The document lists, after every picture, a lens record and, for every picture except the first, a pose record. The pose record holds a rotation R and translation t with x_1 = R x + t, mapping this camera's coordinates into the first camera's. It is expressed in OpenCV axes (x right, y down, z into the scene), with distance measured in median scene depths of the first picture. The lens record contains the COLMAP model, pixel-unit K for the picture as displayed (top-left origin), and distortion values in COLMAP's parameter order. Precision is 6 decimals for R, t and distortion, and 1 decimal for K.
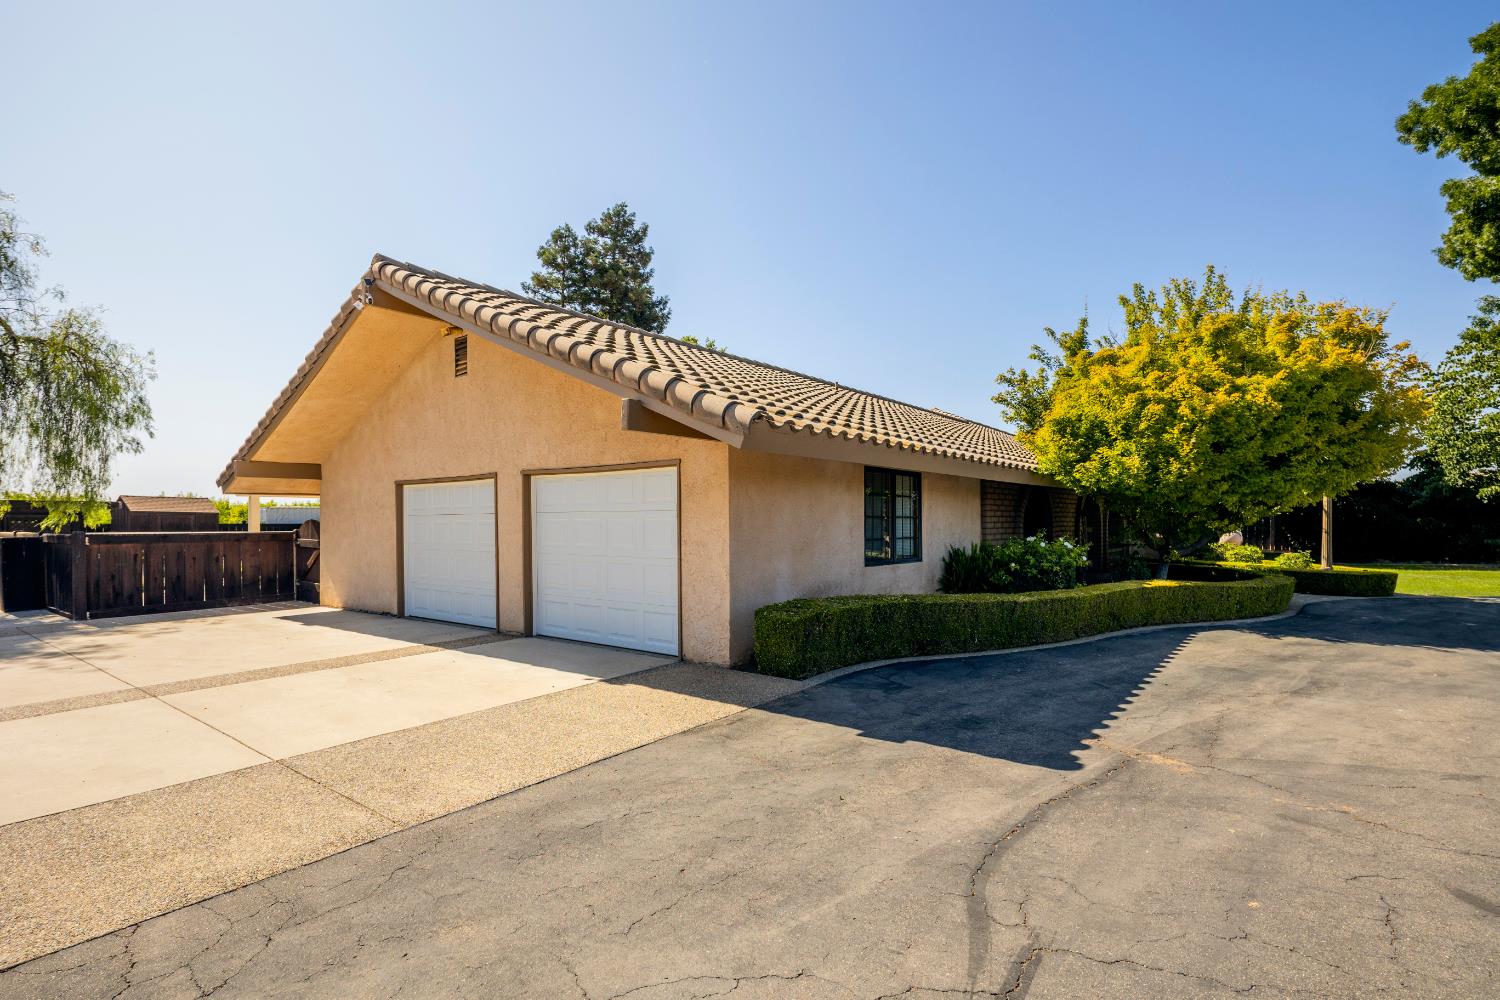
lens RADIAL K [[714.3, 0, 767.7], [0, 714.3, 532.6], [0, 0, 1]] dist [0.000902, -0.000279]
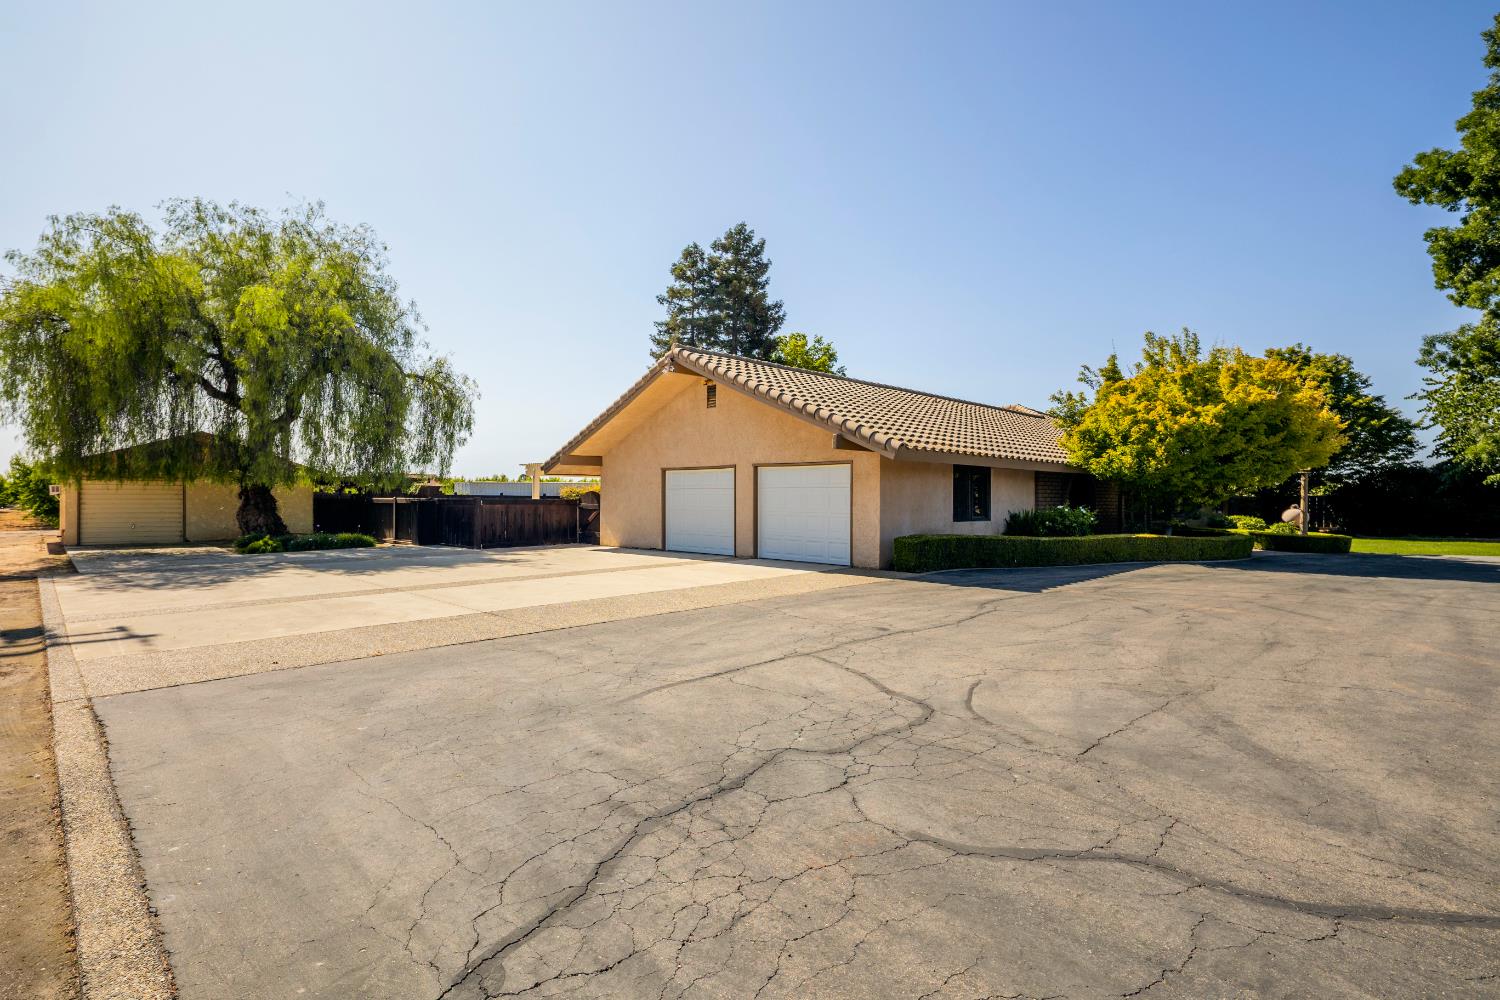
lens RADIAL K [[726.8, 0, 746.2], [0, 726.8, 486.5], [0, 0, 1]] dist [0.002527, -0.003551]
pose [[0.988592, 0.008712, -0.150364, -0.082267], [-0.013698, 0.999389, -0.032157, 0.024253], [0.149992, 0.033850, 0.988108, -0.705247]]
